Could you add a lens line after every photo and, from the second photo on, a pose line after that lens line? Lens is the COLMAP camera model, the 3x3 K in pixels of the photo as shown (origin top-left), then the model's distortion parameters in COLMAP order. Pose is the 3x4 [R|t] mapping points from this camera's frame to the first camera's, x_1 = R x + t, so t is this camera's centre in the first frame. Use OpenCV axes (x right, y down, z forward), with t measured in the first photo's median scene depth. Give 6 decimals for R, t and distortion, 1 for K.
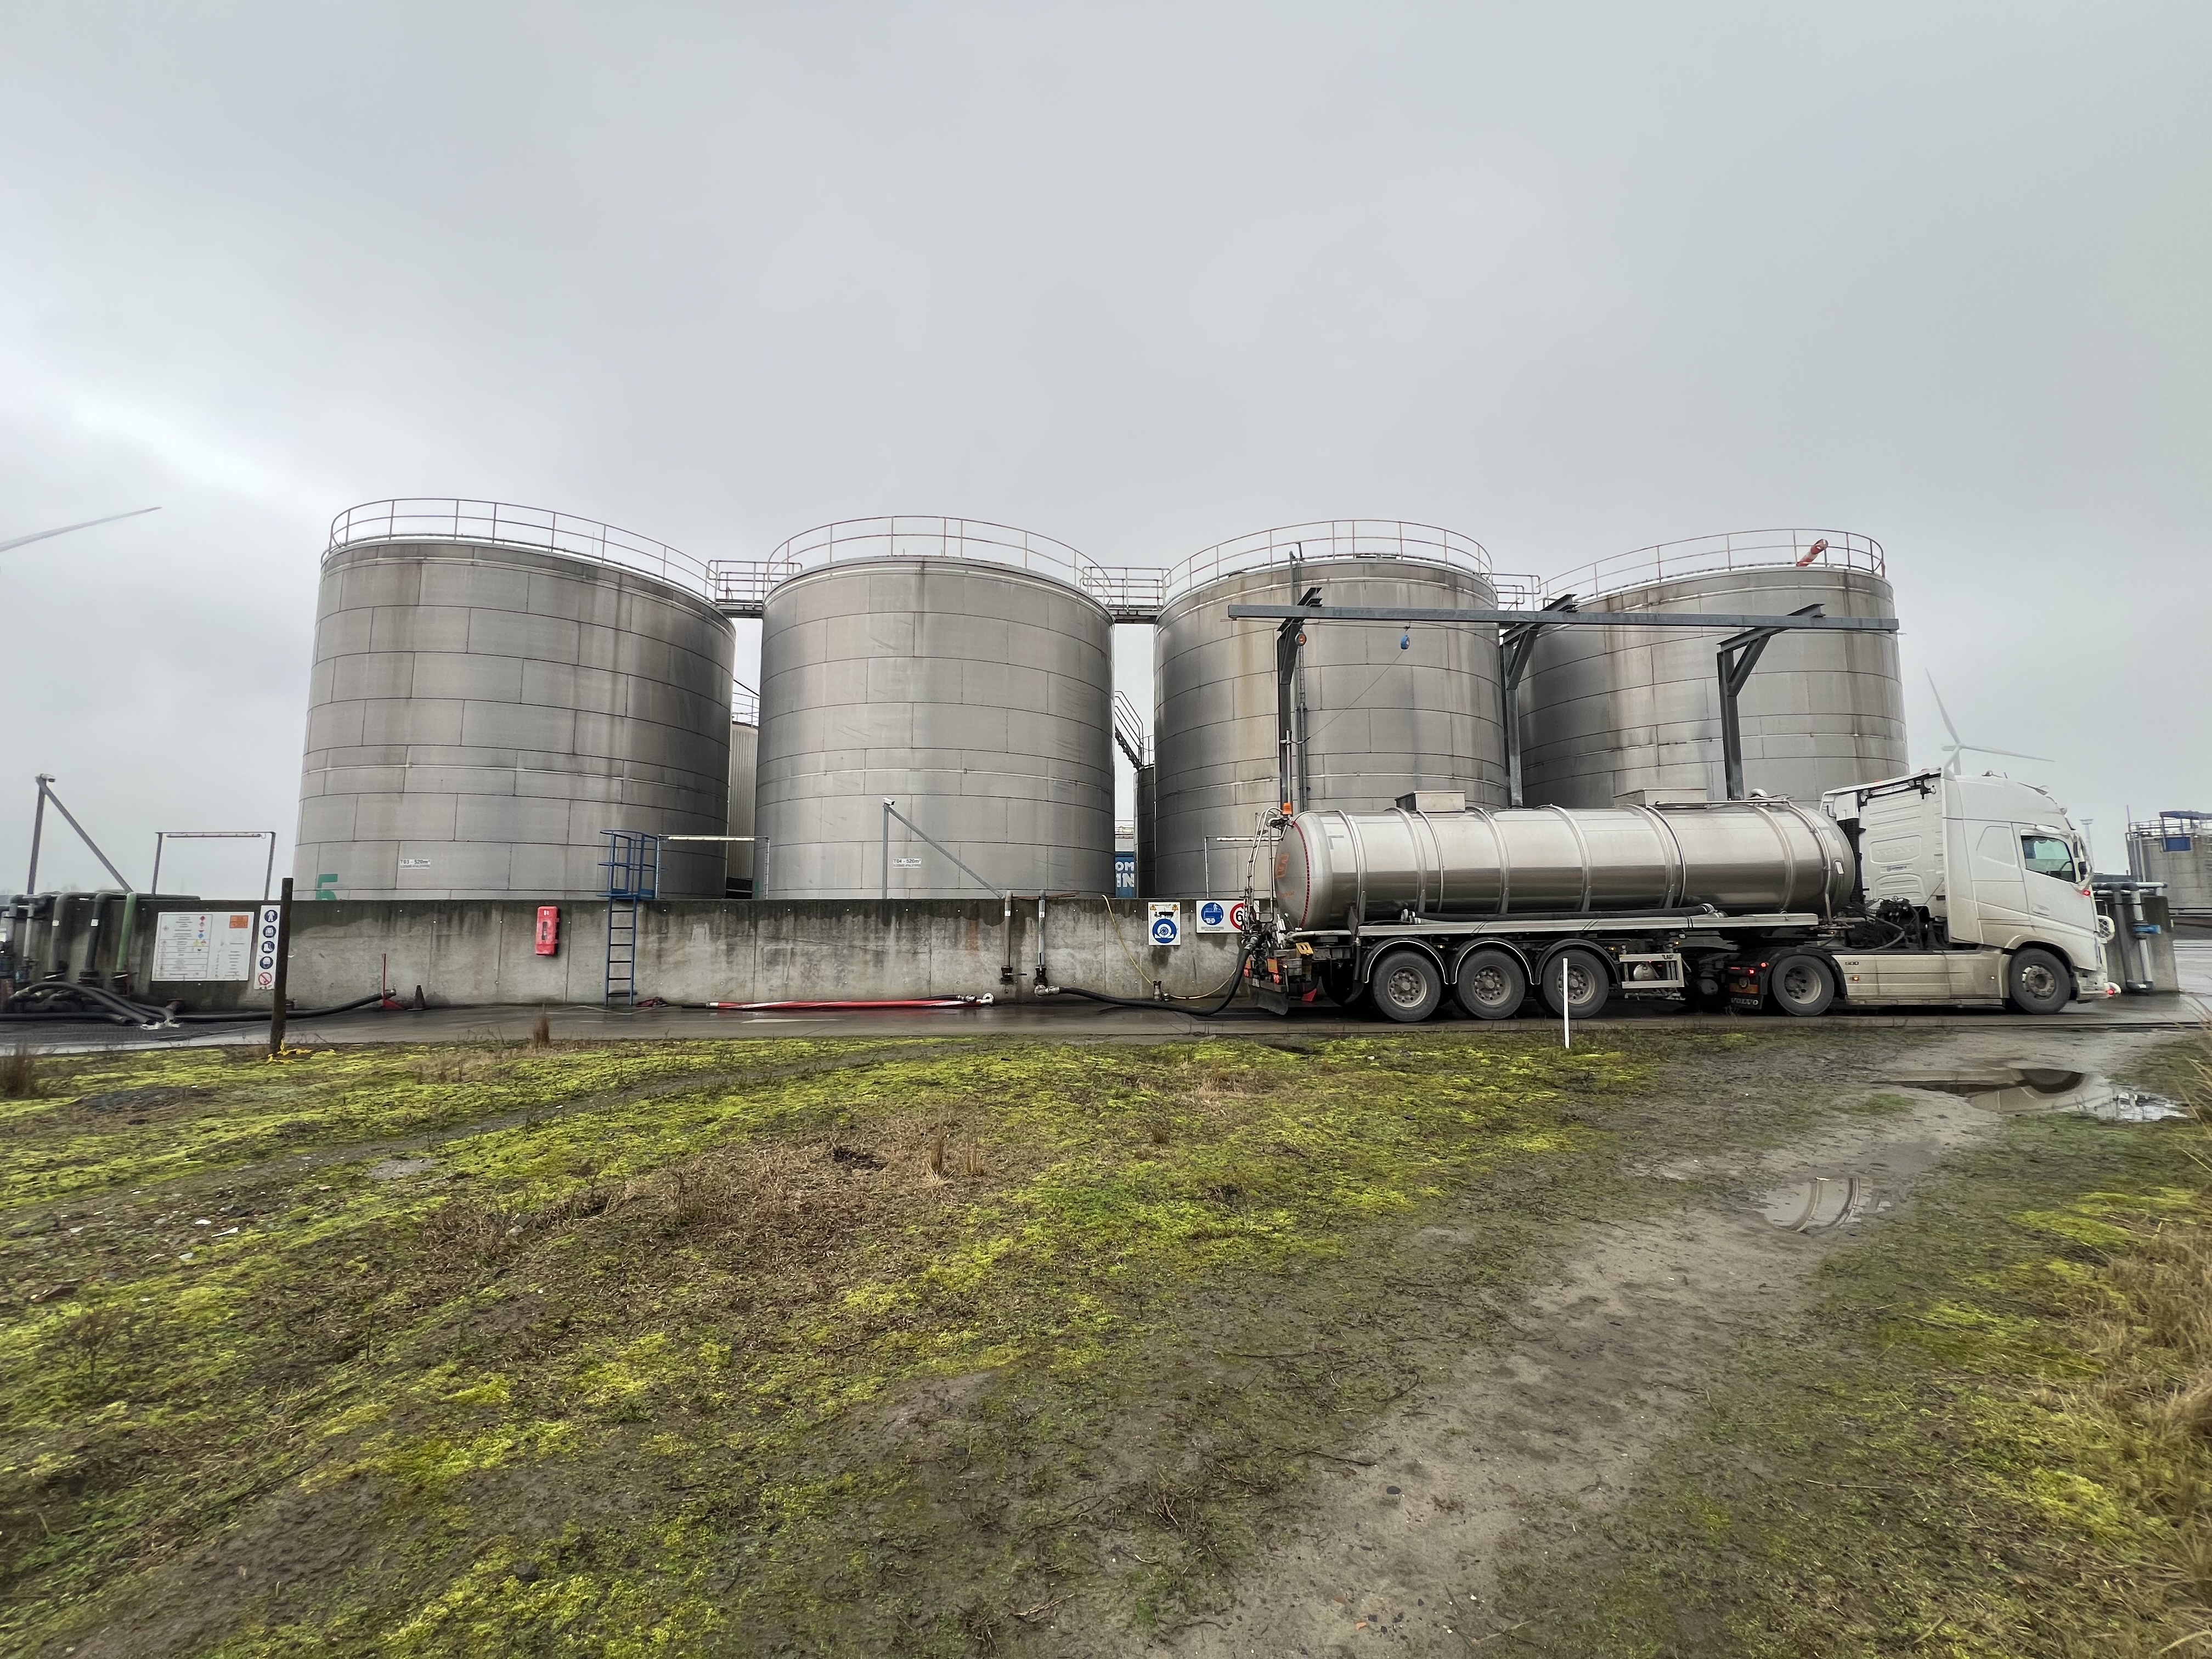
lens RADIAL K [[890.7, 0, 1101.3], [0, 890.7, 821.3], [0, 0, 1]] dist [-0.000752, -0.000087]
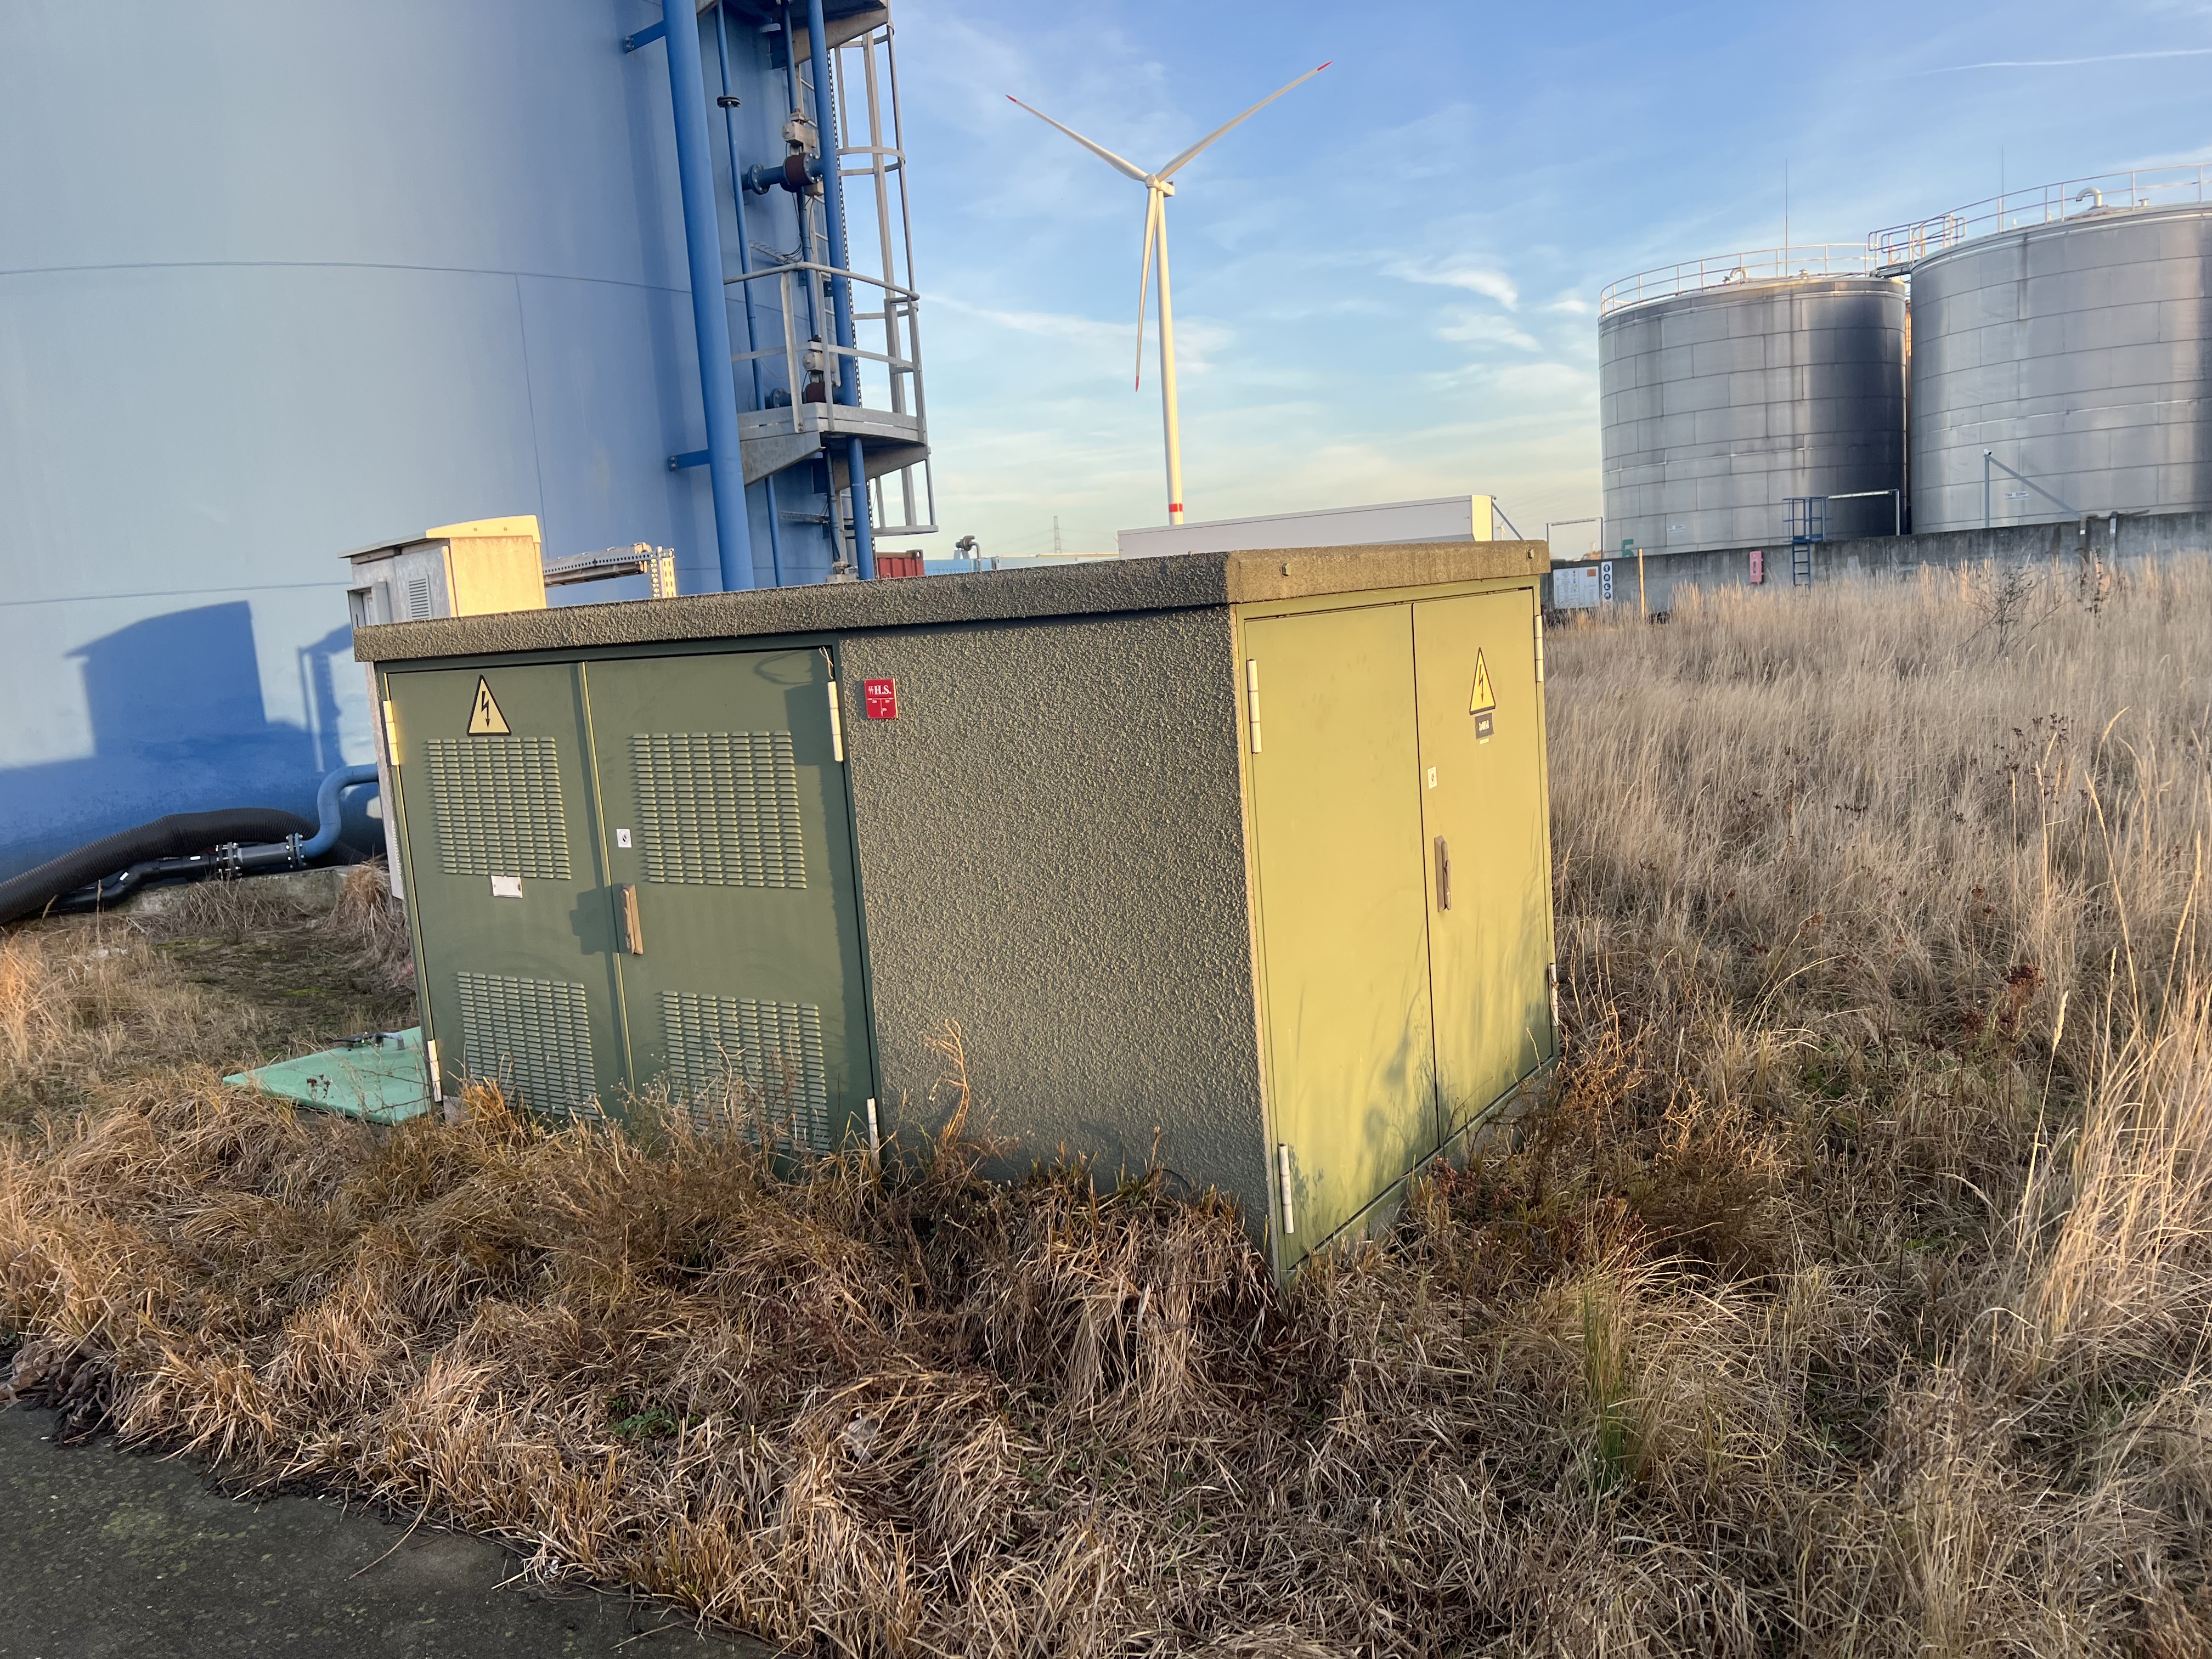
lens RADIAL K [[1705.8, 0, 1116.8], [0, 1705.8, 804.3], [0, 0, 1]] dist [0.063499, -0.060005]
pose [[0.590118, 0.055465, -0.805409, 0.999864], [0.147488, 0.973441, 0.175101, -0.141210], [0.793730, -0.222119, 0.566265, -1.443943]]
